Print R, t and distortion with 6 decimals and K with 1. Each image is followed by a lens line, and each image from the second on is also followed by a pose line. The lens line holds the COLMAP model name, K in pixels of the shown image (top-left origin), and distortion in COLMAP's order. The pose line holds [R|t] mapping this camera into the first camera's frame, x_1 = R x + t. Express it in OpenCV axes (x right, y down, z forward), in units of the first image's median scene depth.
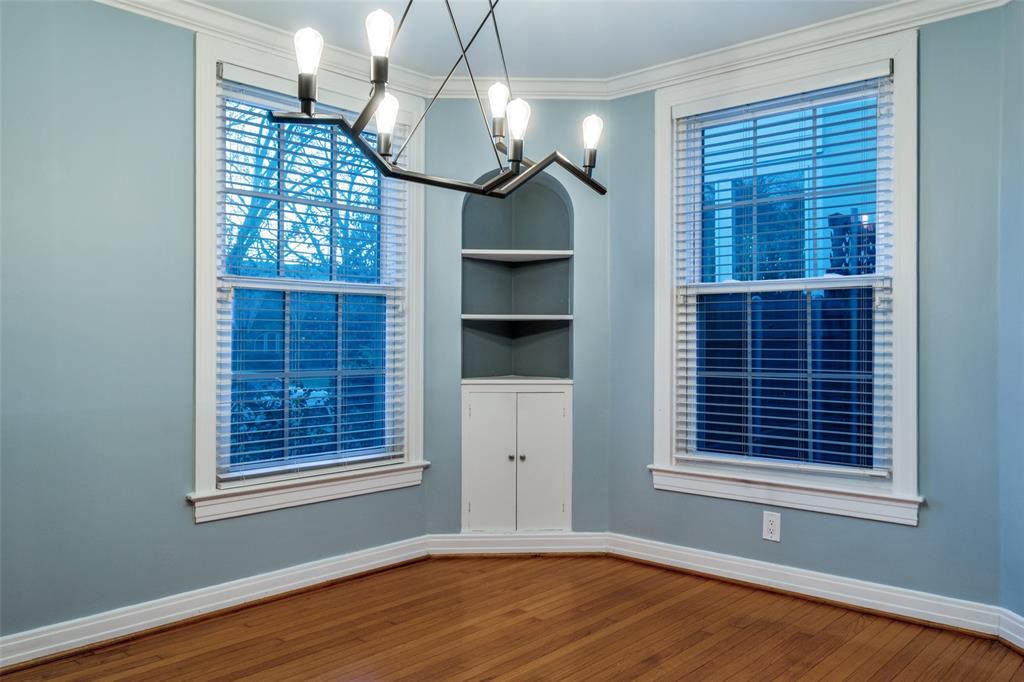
lens RADIAL K [[811.0, 0, 512.0], [0, 811.0, 341.0], [0, 0, 1]] dist [0.001471, 0.006570]
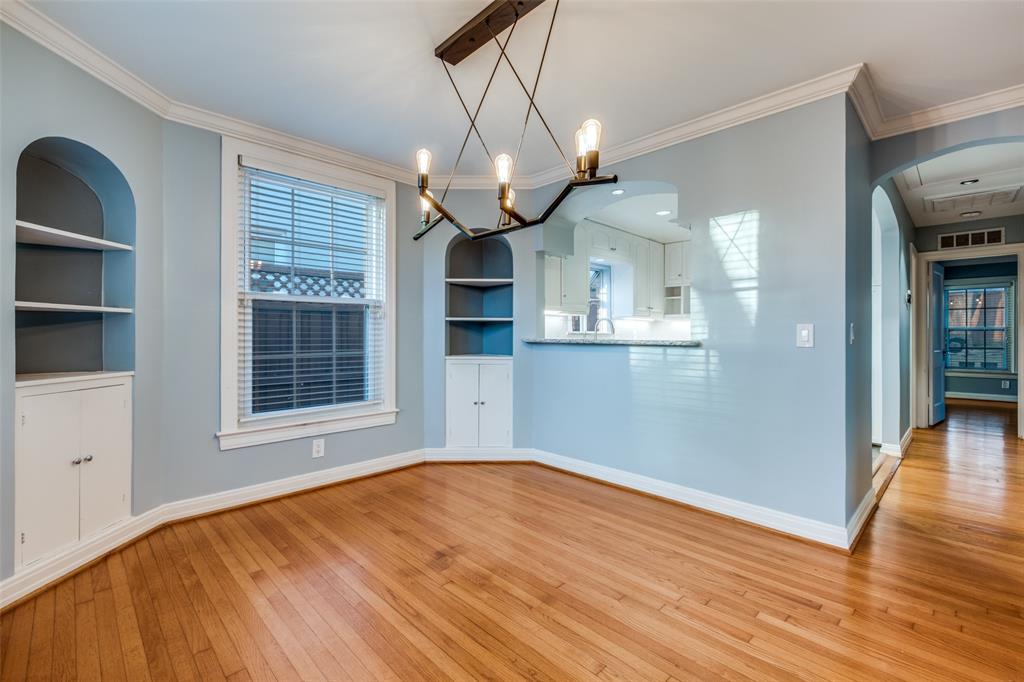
lens RADIAL K [[448.3, 0, 514.8], [0, 448.3, 336.1], [0, 0, 1]] dist [-0.000737, -0.000428]
pose [[0.059597, -0.005955, 0.998205, -0.531412], [0.000864, 0.999982, 0.005914, 0.000380], [-0.998222, 0.000510, 0.059601, 0.544263]]
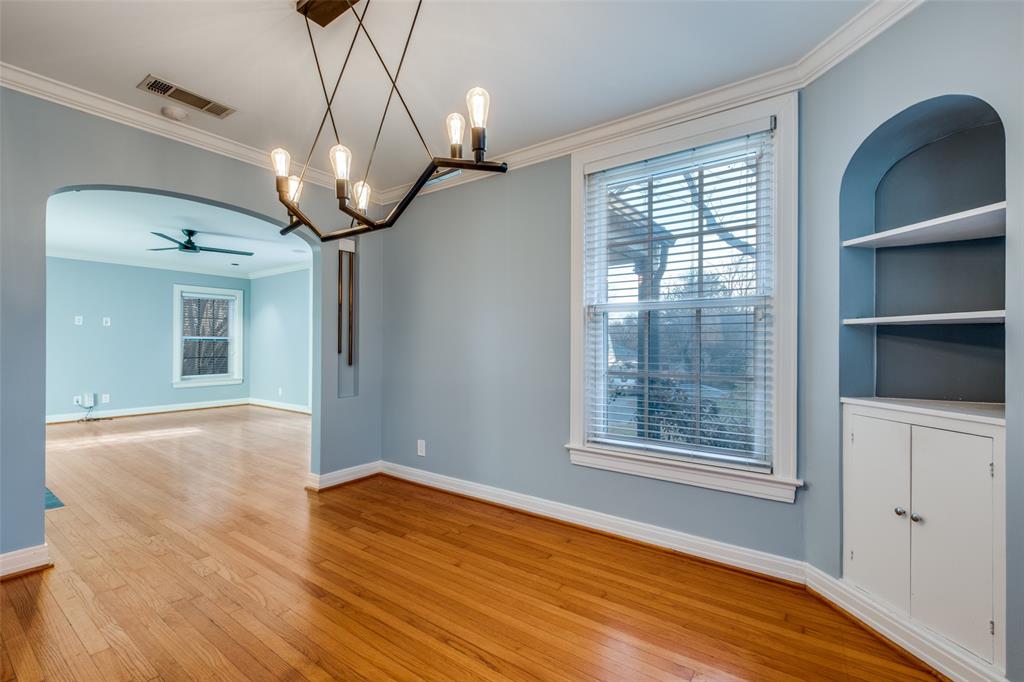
lens RADIAL K [[444.0, 0, 512.0], [0, 444.0, 341.0], [0, 0, 1]] dist [-0.000554, -0.000365]
pose [[0.109213, -0.010152, -0.993966, 0.403924], [-0.005250, 0.999928, -0.010790, -0.003888], [0.994004, 0.006397, 0.109152, 0.692750]]
